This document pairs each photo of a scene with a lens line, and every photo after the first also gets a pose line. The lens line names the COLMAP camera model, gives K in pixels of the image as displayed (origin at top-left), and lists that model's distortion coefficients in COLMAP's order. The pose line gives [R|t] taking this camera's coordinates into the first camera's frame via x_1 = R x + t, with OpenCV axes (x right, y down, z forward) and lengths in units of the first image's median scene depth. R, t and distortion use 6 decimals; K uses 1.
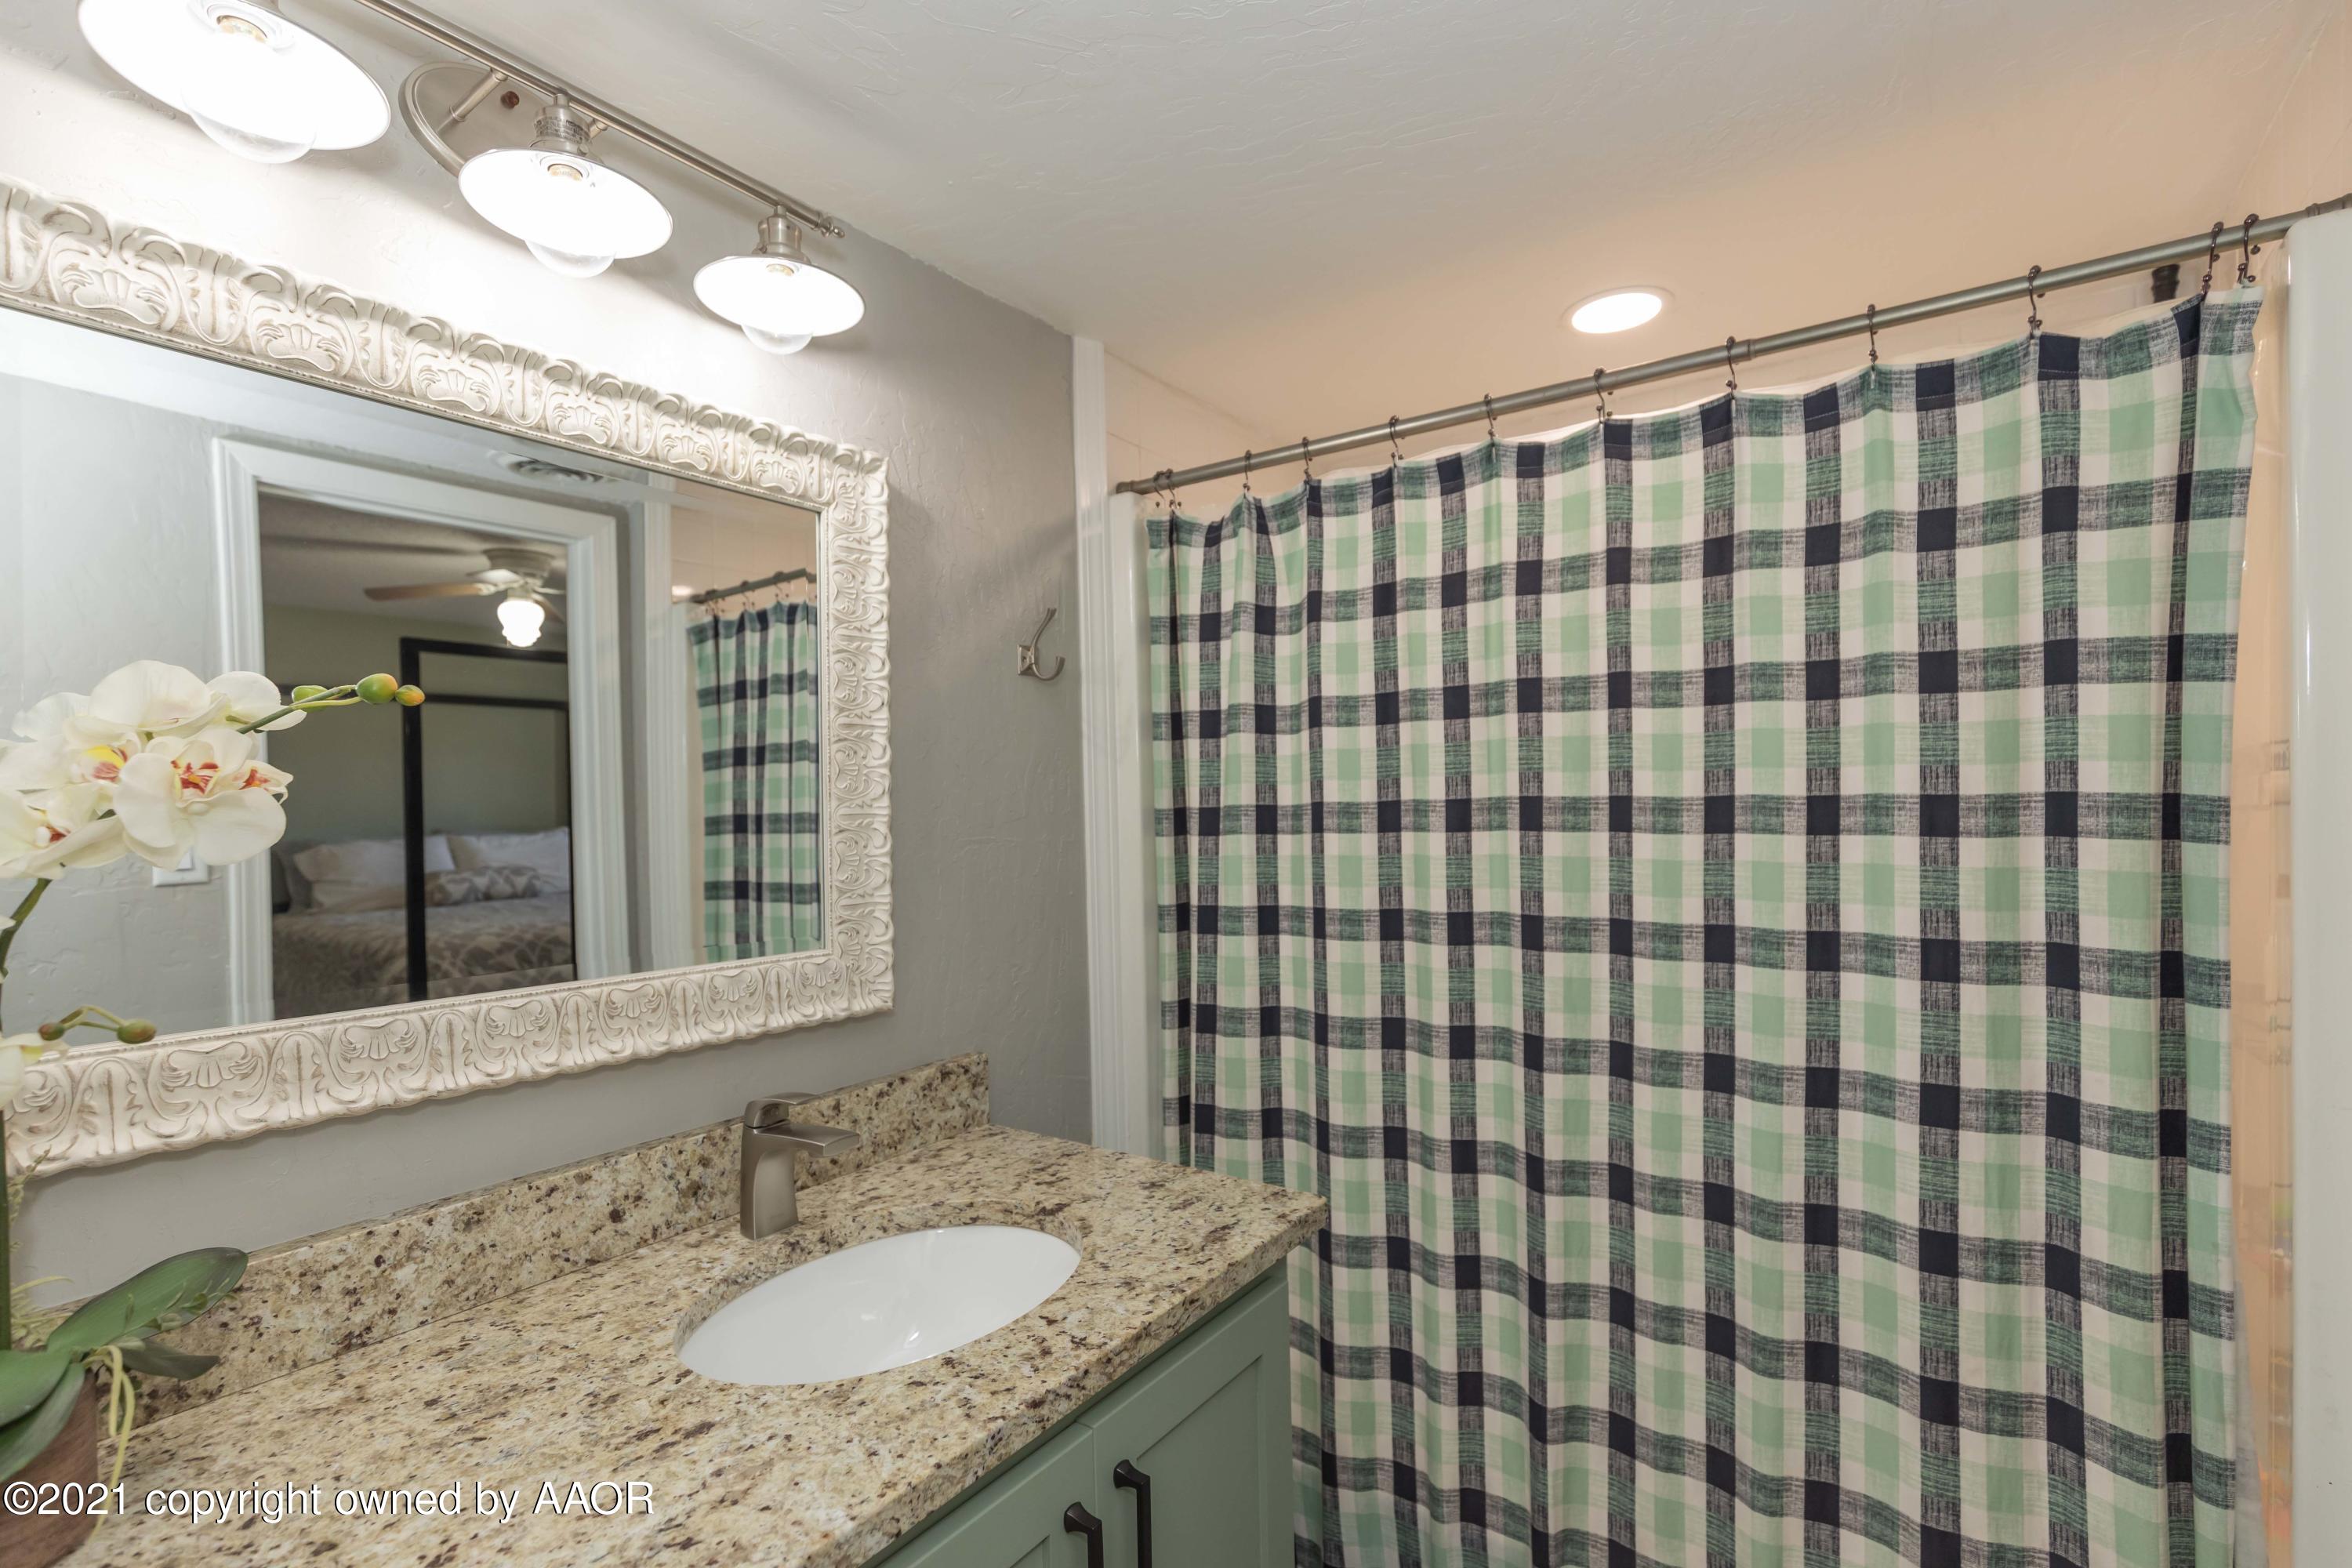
lens RADIAL K [[808.7, 0, 1176.7], [0, 808.7, 833.0], [0, 0, 1]] dist [-0.085145, 0.010144]
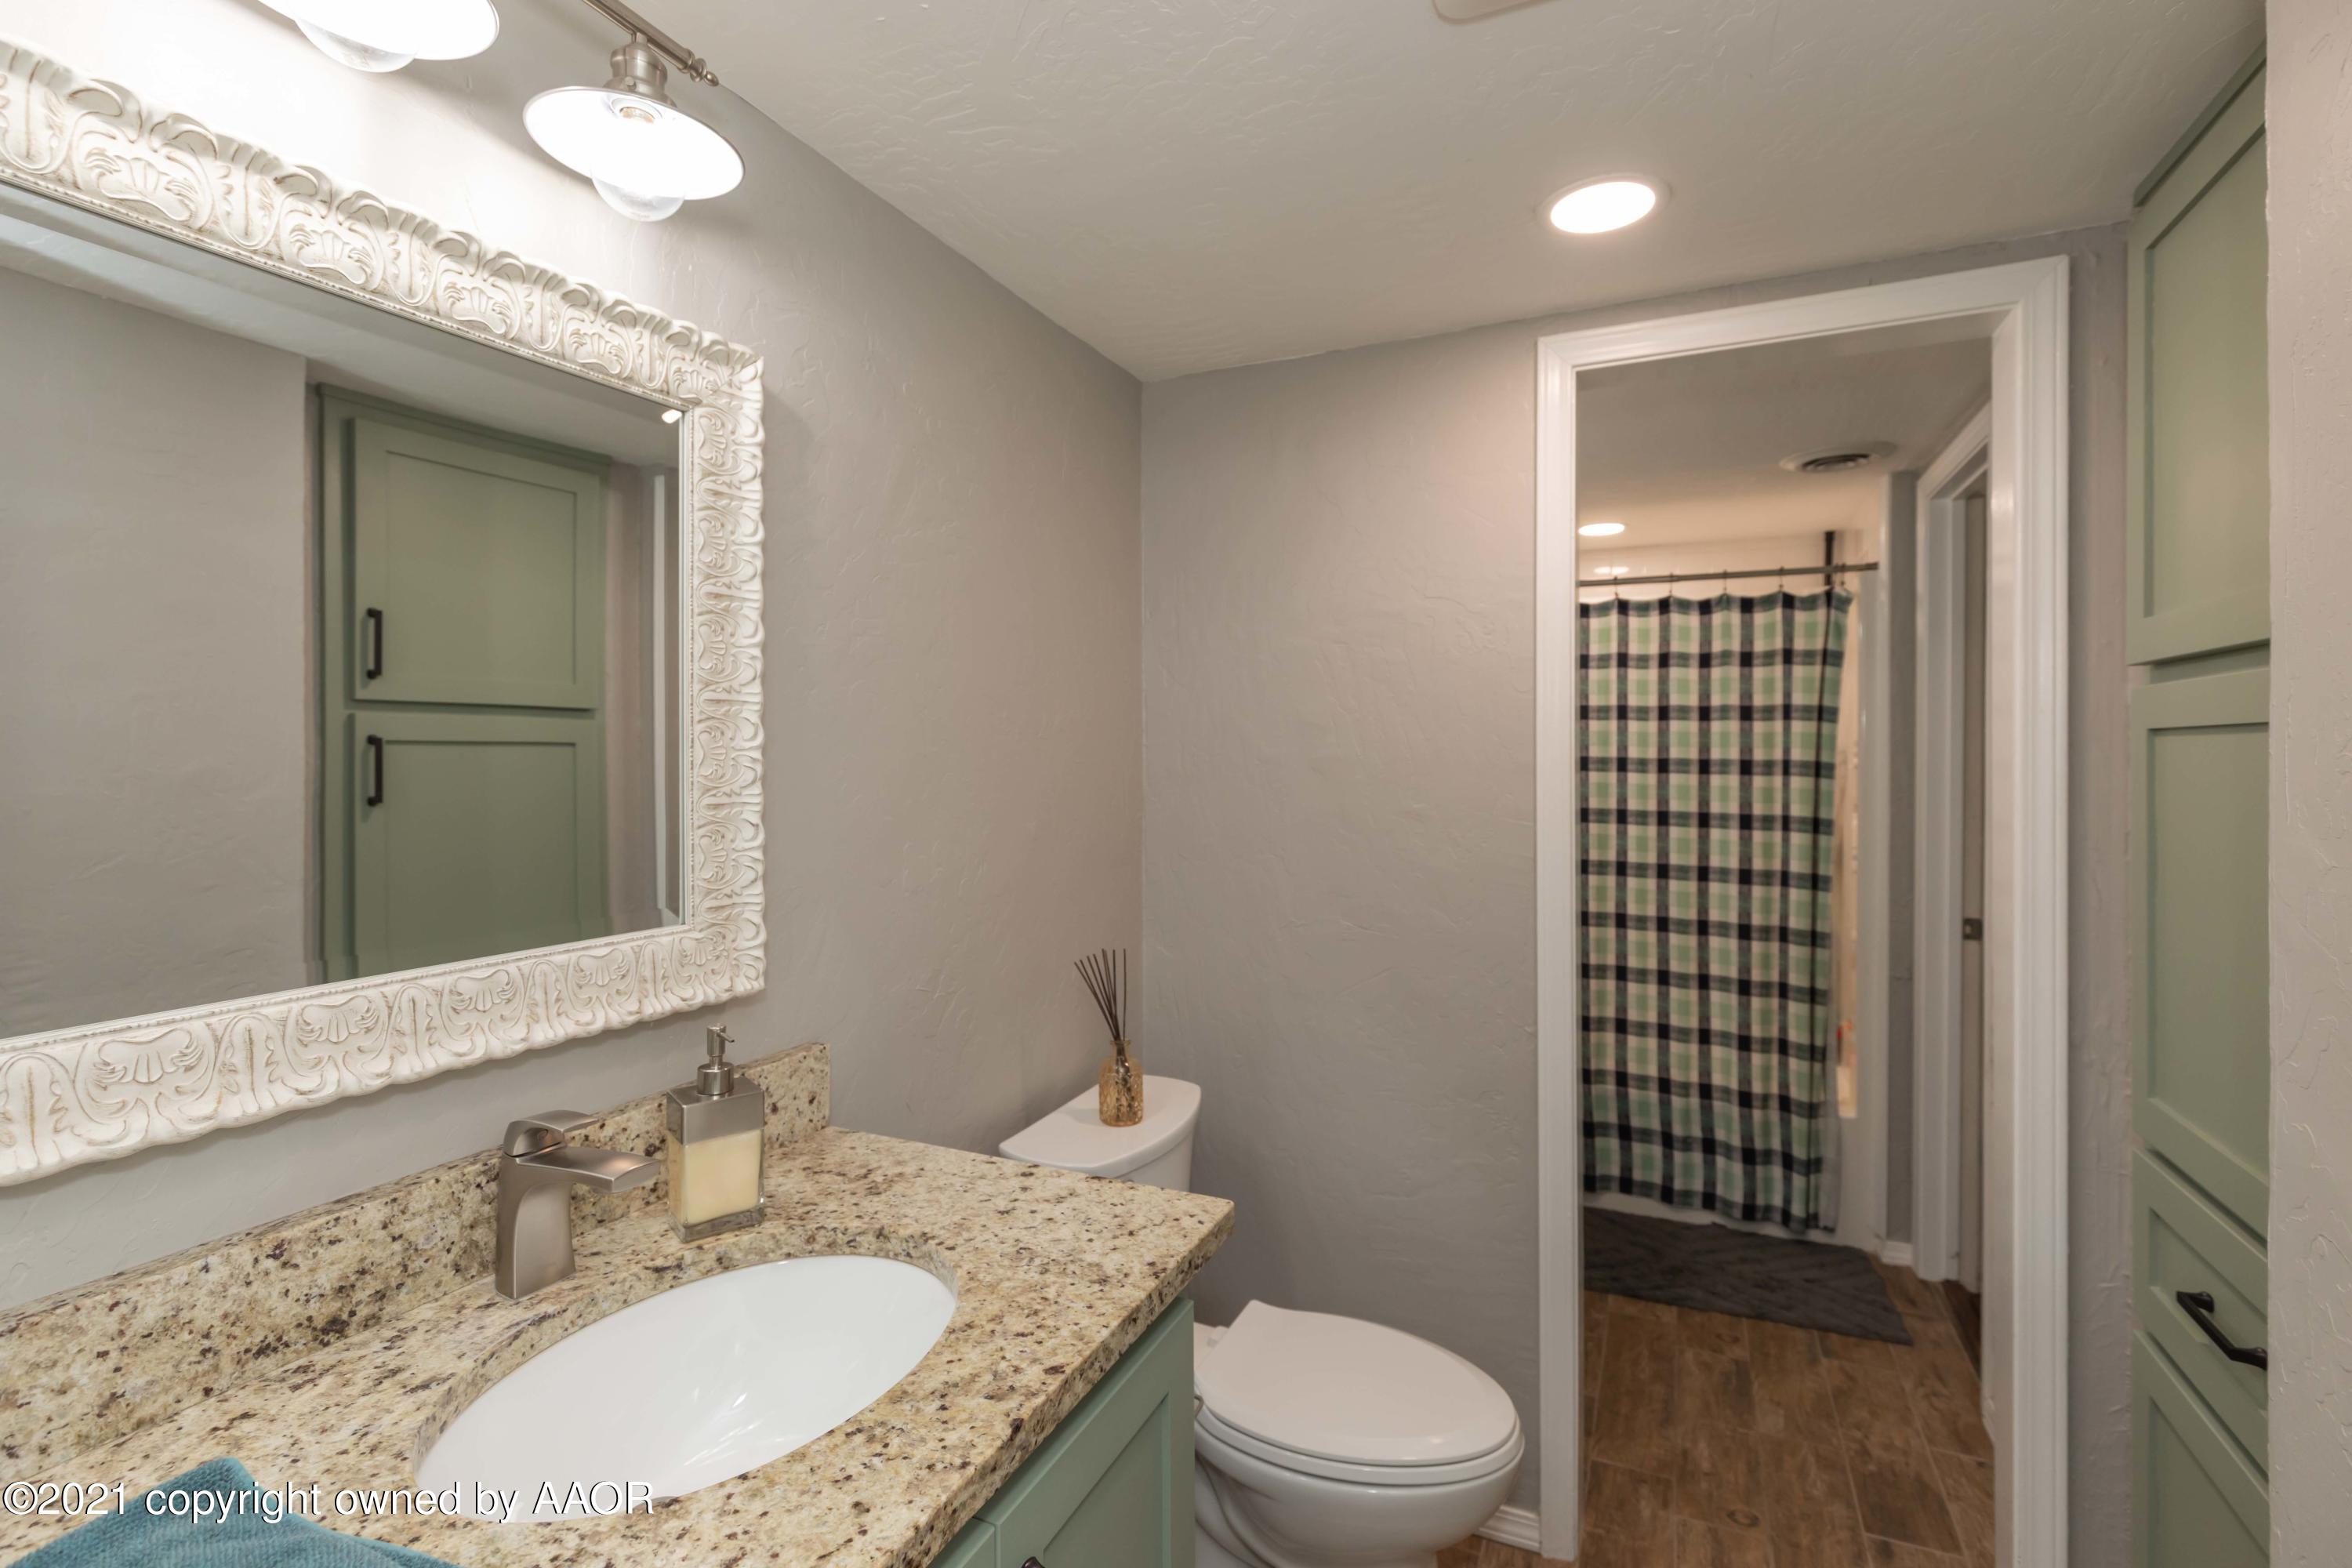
lens RADIAL K [[1085.5, 0, 1172.7], [0, 1085.5, 734.0], [0, 0, 1]] dist [0.003934, -0.000851]
pose [[0.973508, 0.008084, 0.228509, -0.439510], [0.004020, 0.998615, -0.052455, 0.012892], [-0.228617, 0.051984, 0.972128, -0.544912]]
